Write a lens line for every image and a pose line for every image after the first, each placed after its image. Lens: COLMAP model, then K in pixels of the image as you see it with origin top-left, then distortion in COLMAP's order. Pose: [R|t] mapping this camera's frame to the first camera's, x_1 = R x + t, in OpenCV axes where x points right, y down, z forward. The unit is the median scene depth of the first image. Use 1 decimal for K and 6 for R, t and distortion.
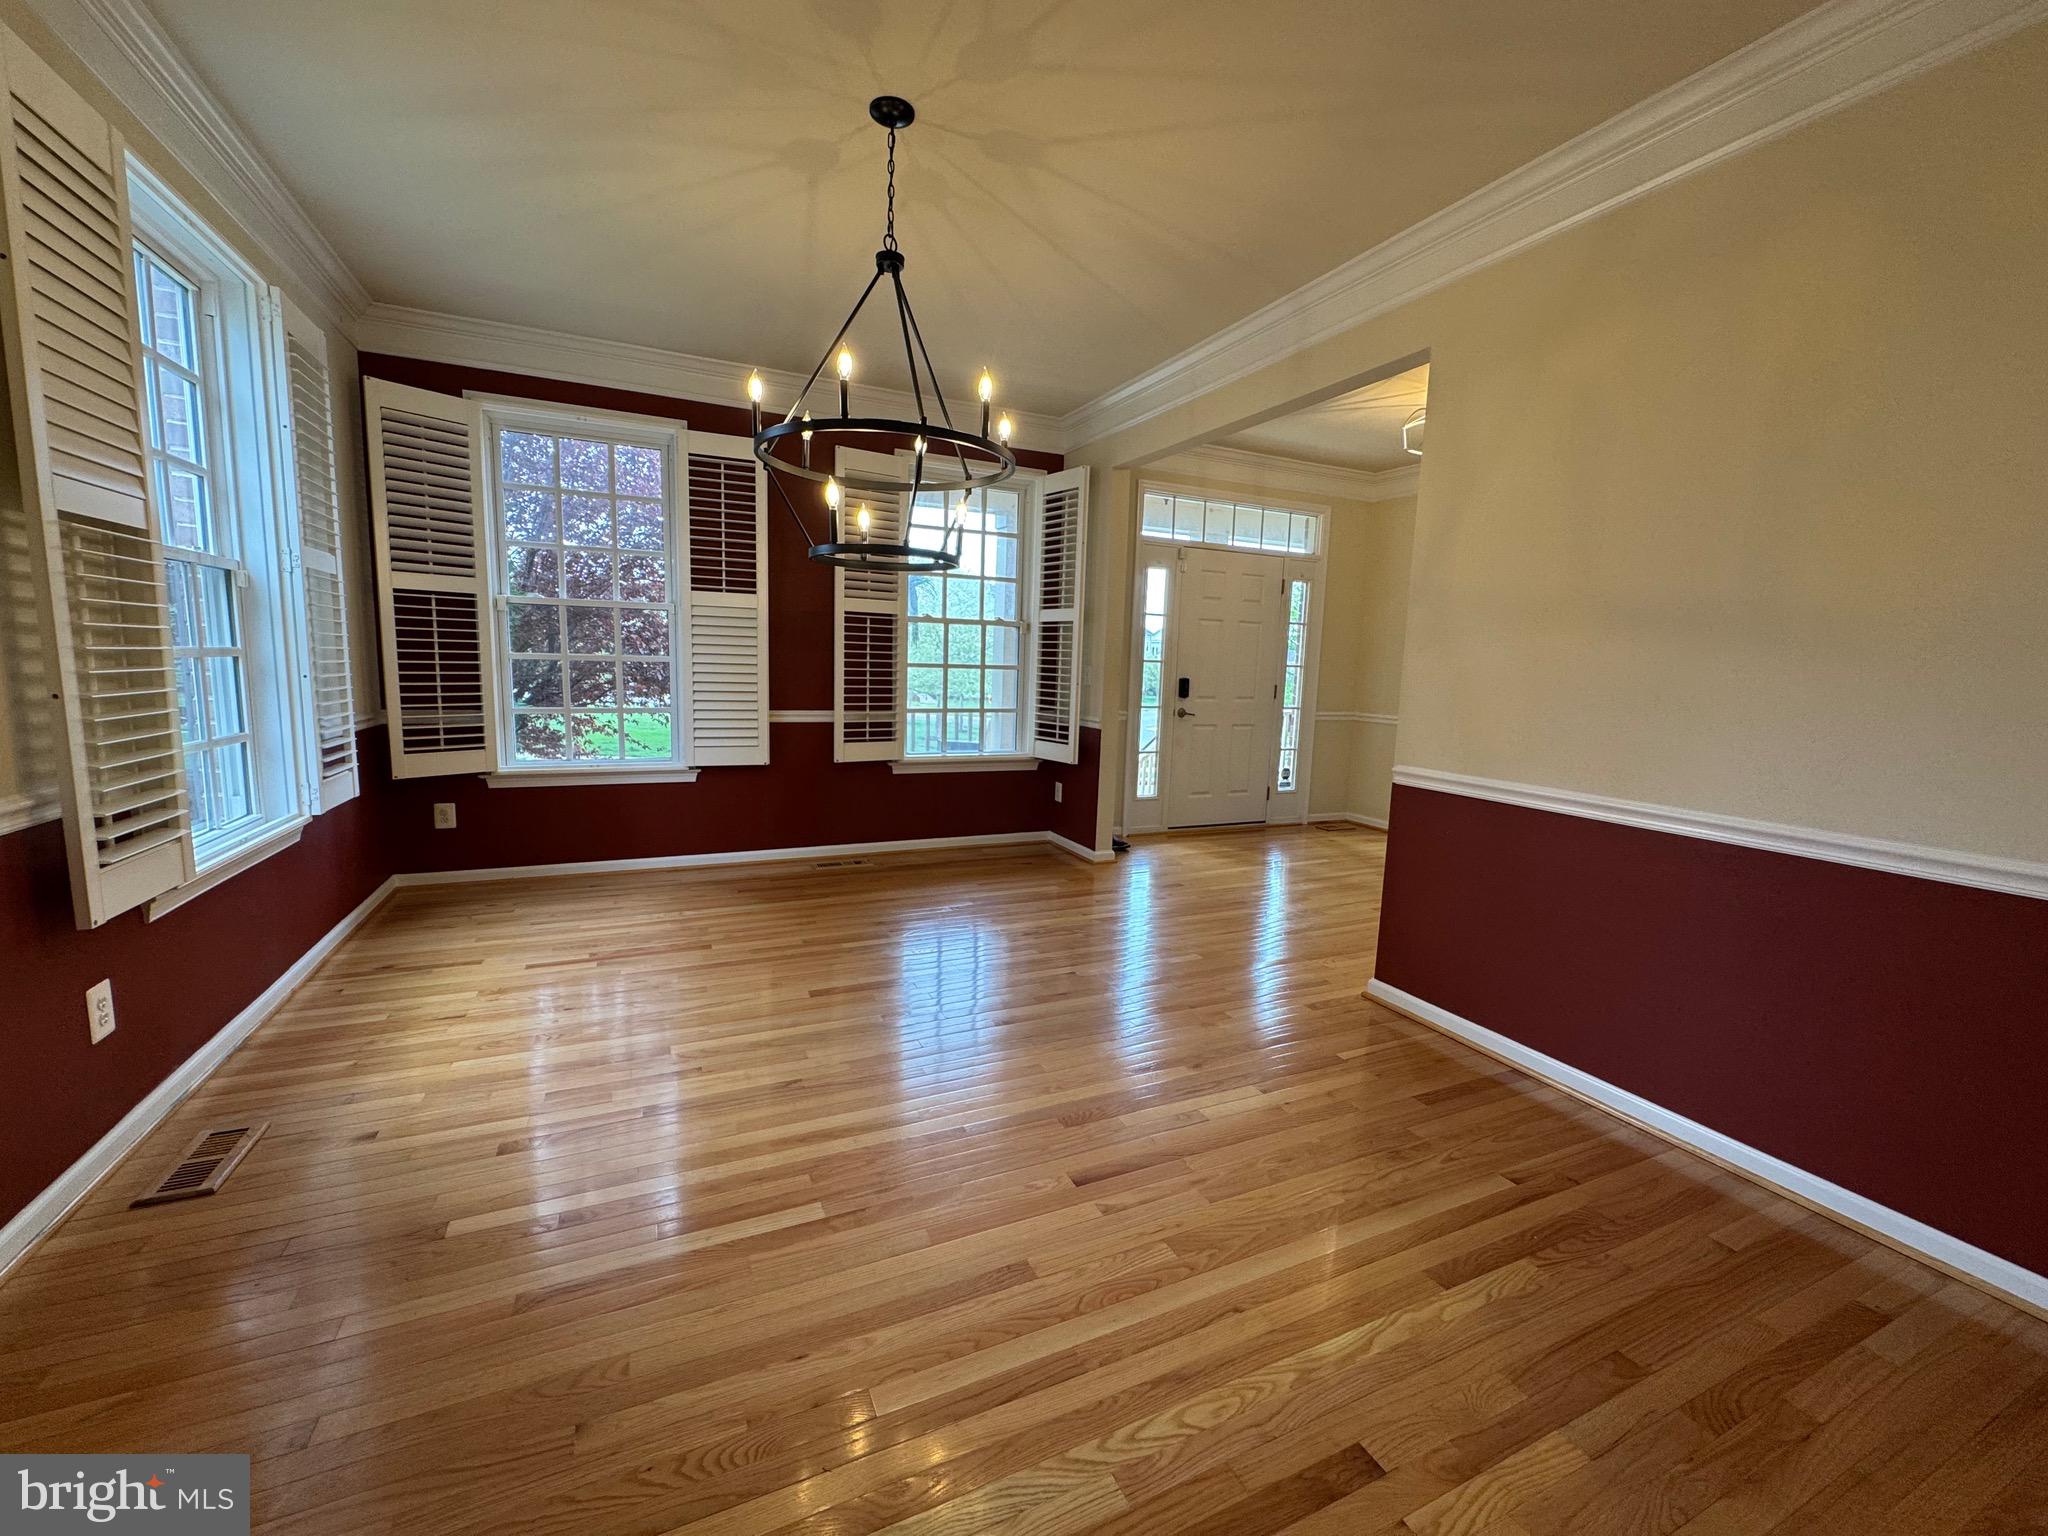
lens RADIAL K [[819.9, 0, 1022.0], [0, 819.9, 765.9], [0, 0, 1]] dist [-0.002671, 0.000327]
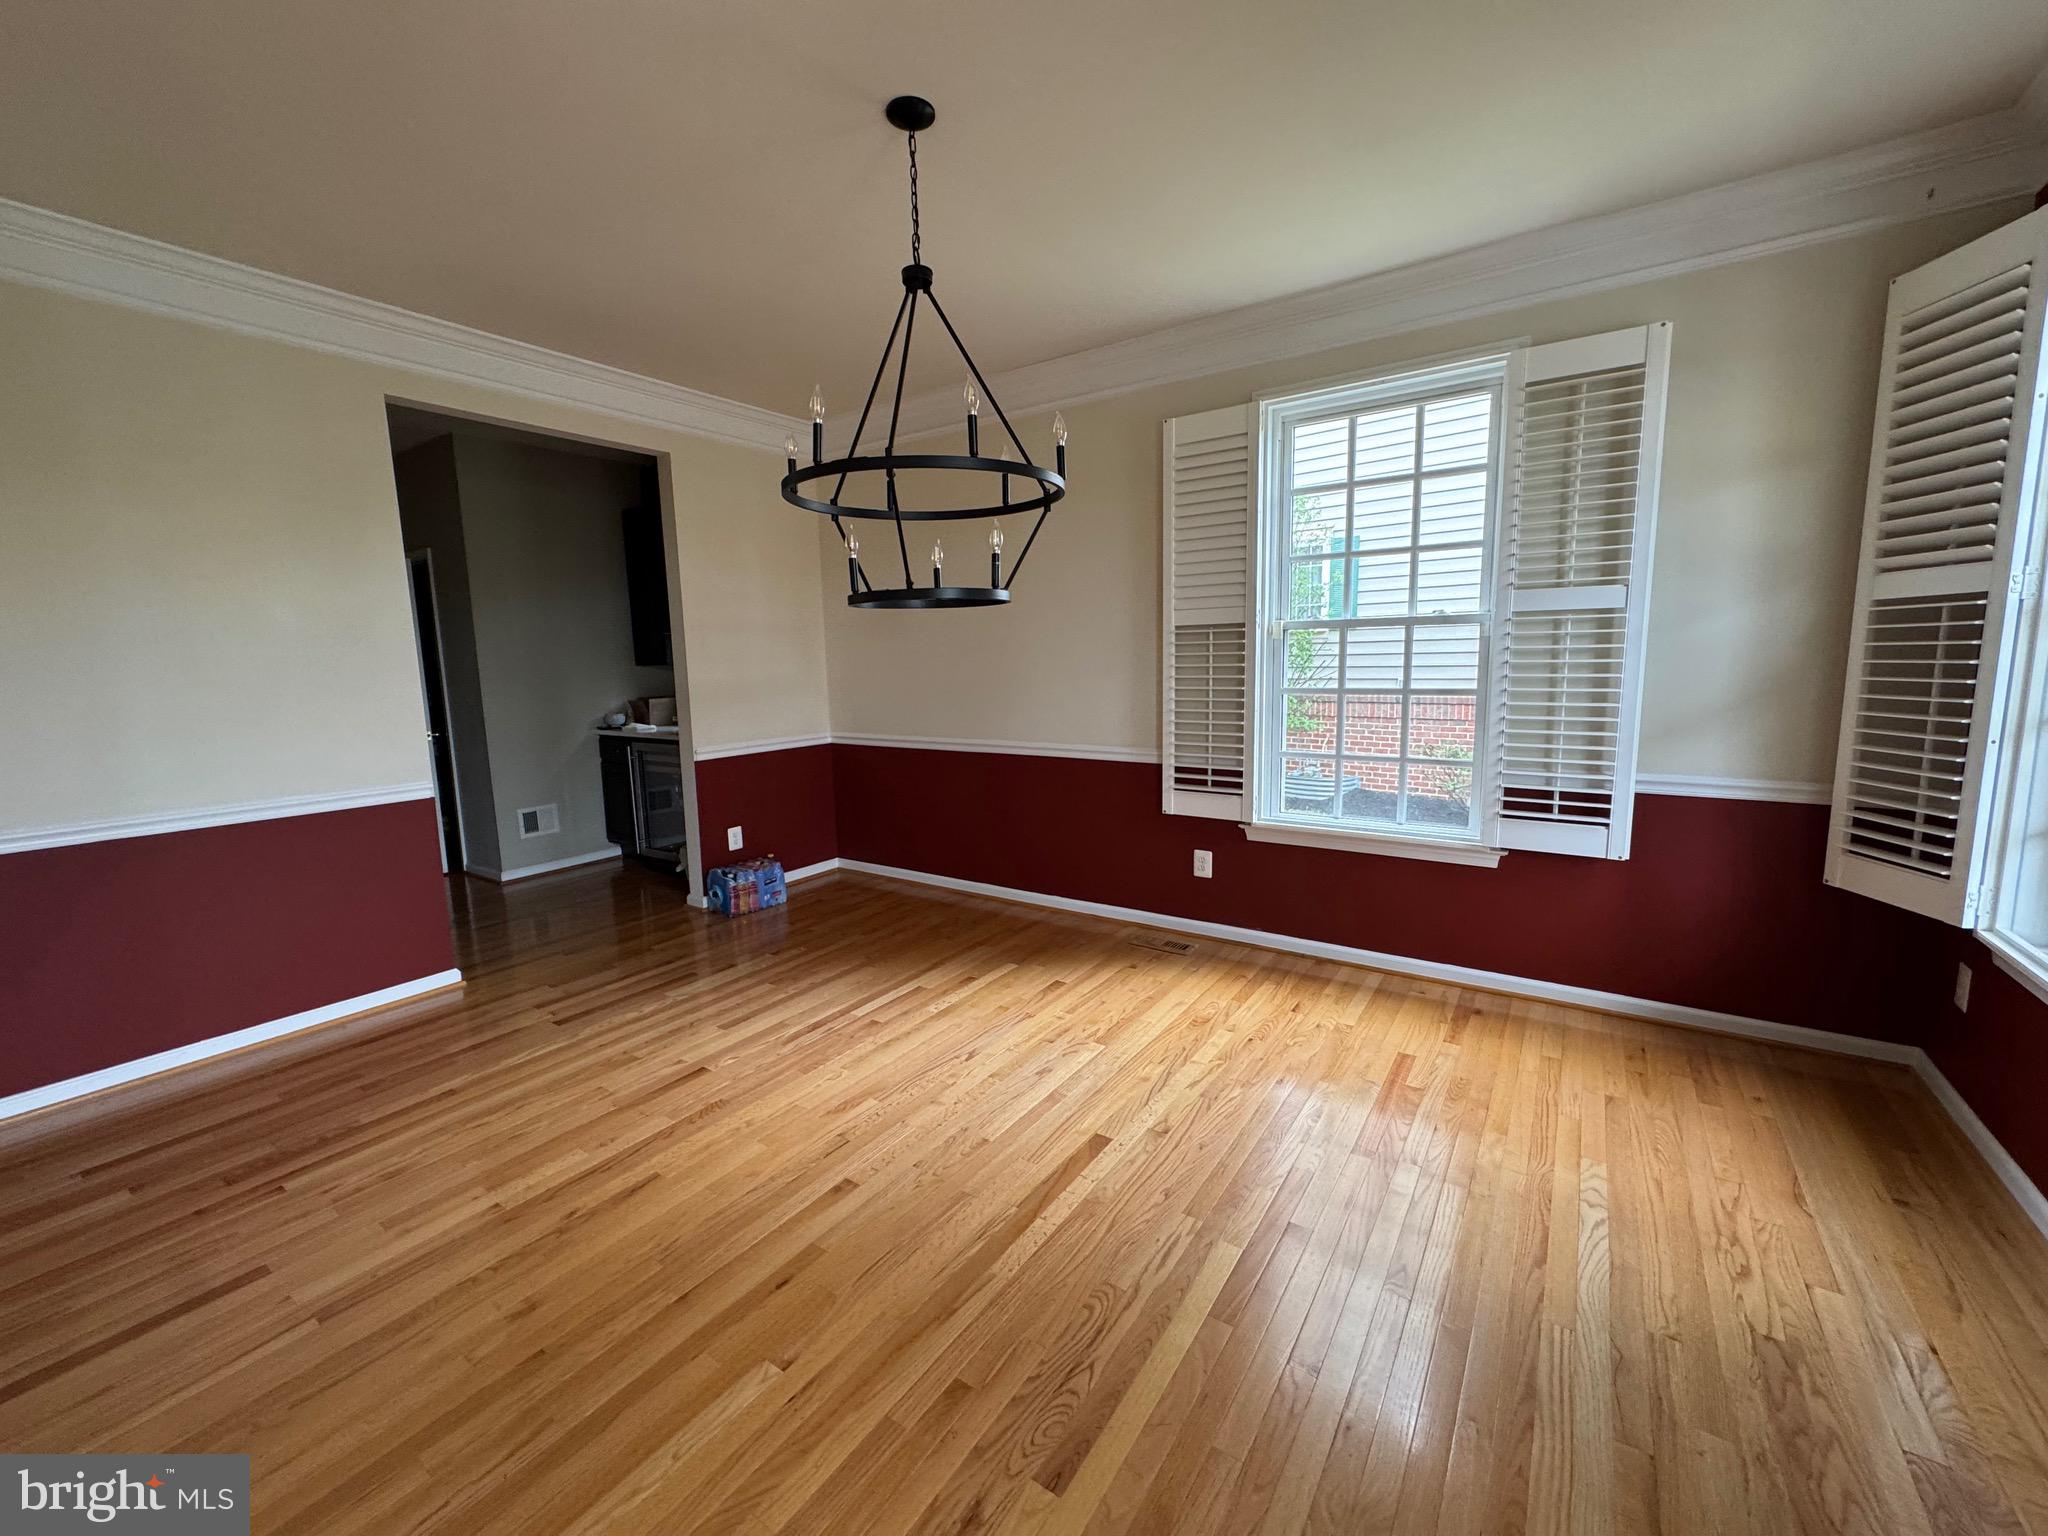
lens RADIAL K [[819.9, 0, 1022.0], [0, 819.9, 765.9], [0, 0, 1]] dist [-0.002671, 0.000327]
pose [[-0.860767, 0.054112, -0.506114, 0.160034], [-0.070957, 0.971867, 0.224587, -0.203025], [0.504028, 0.229230, -0.832712, 1.332311]]
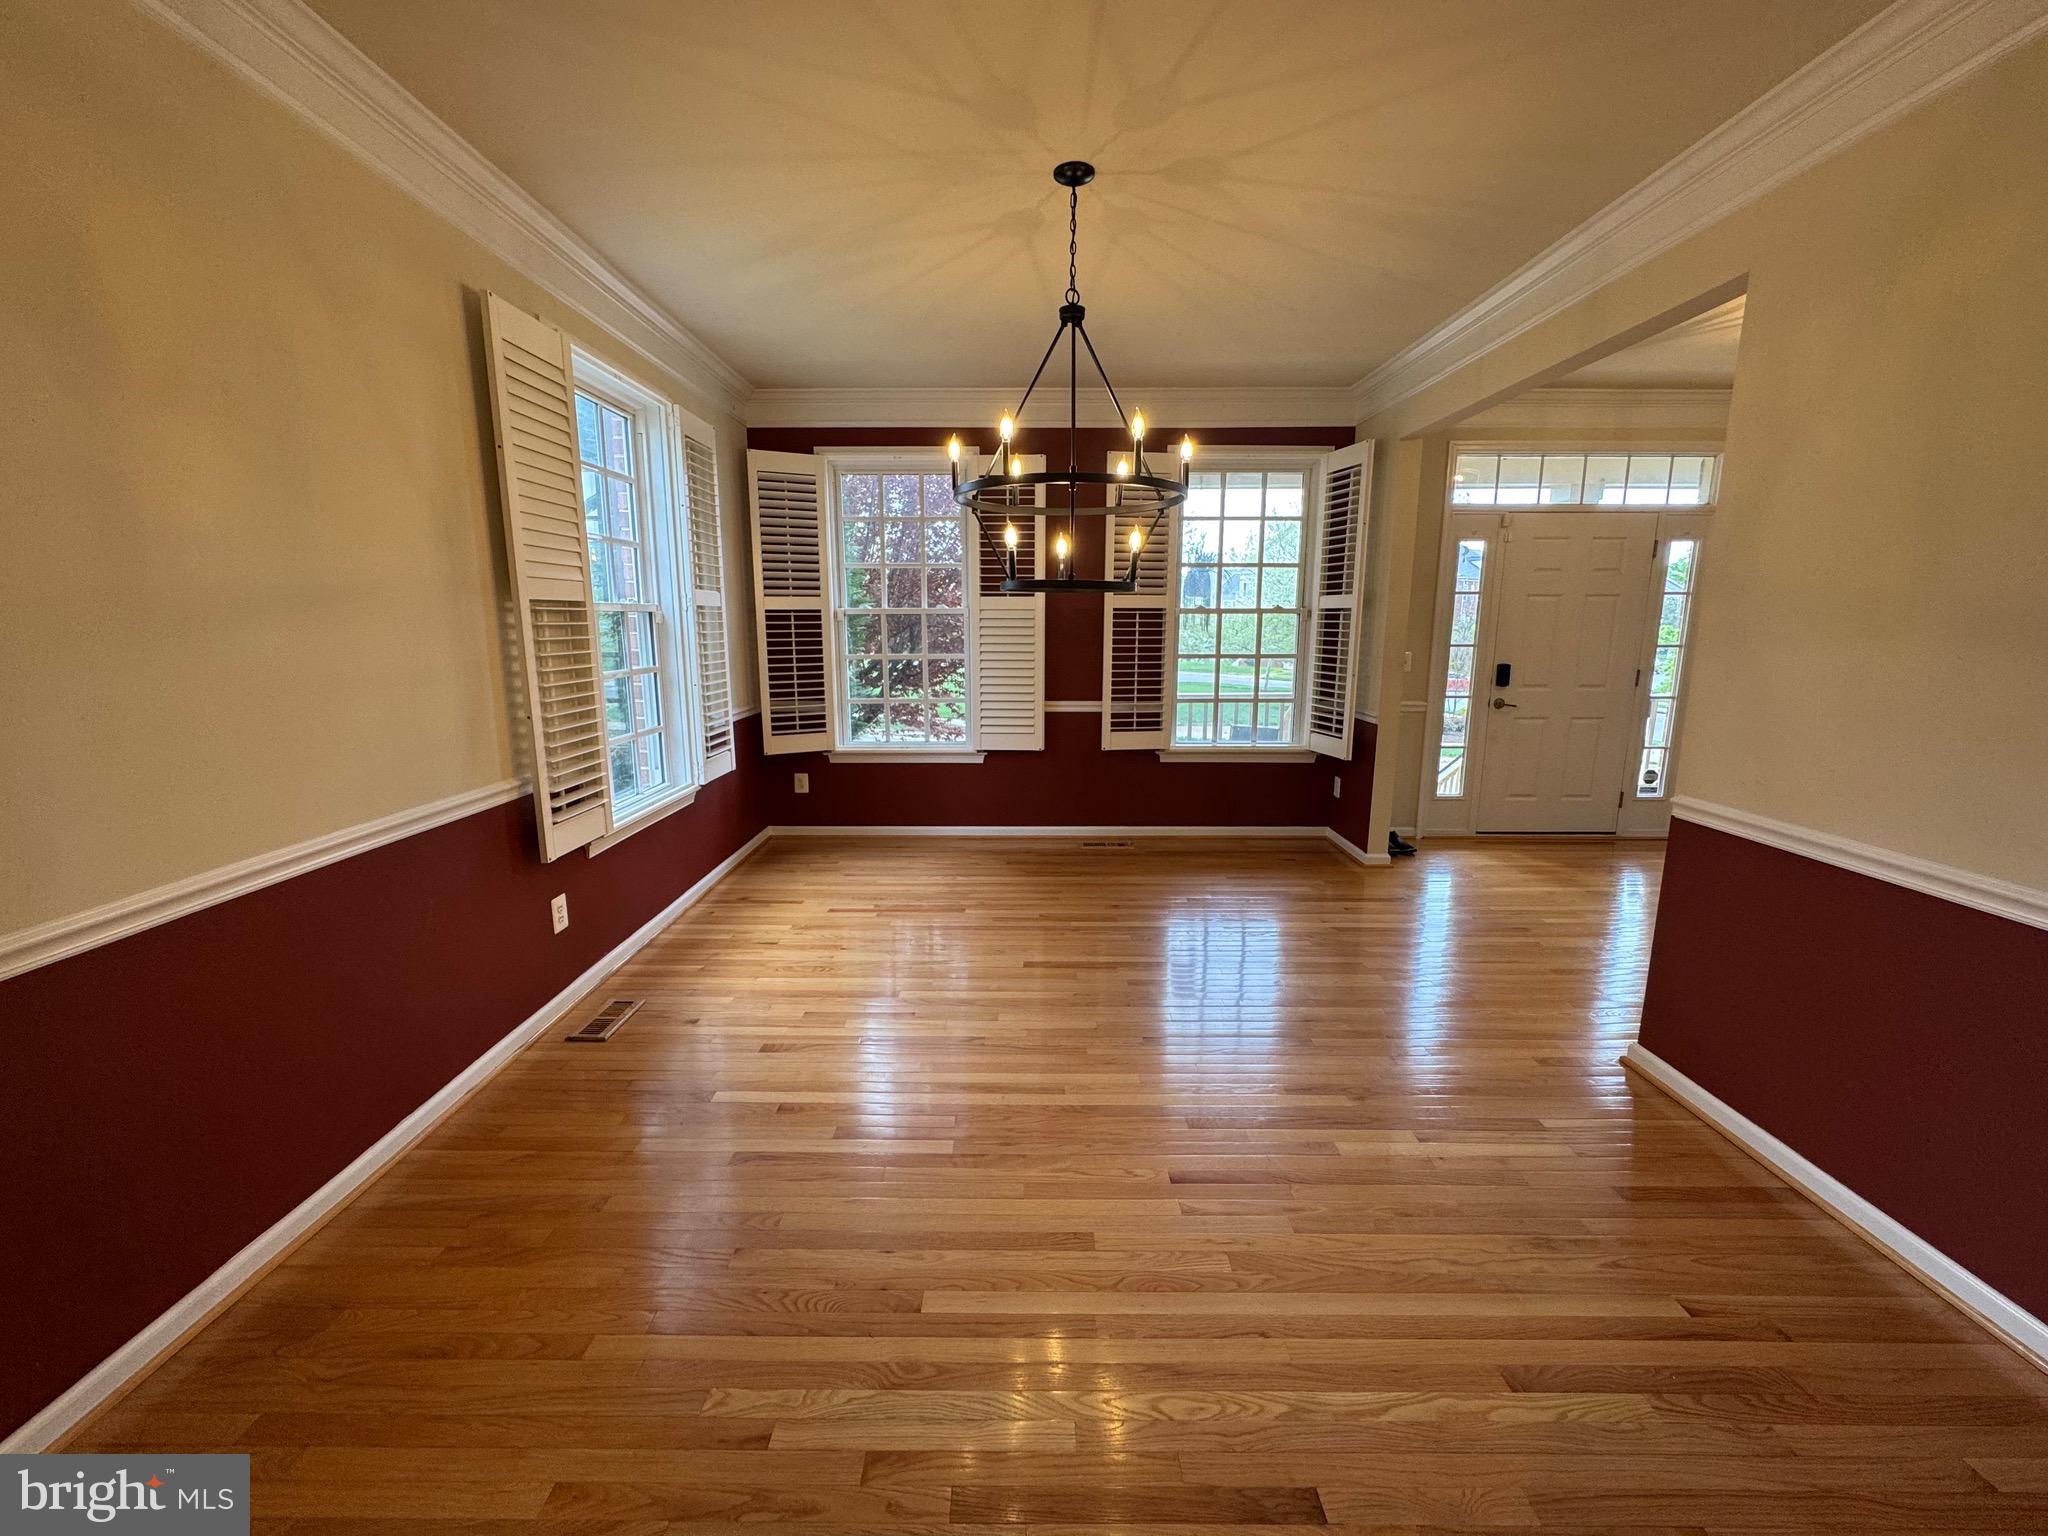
lens RADIAL K [[819.9, 0, 1022.0], [0, 819.9, 765.9], [0, 0, 1]] dist [-0.002671, 0.000327]
pose [[0.905946, 0.044827, -0.421015, 0.179663], [-0.026928, 0.998467, 0.048366, -0.045627], [0.422537, -0.032480, 0.905764, -0.022398]]
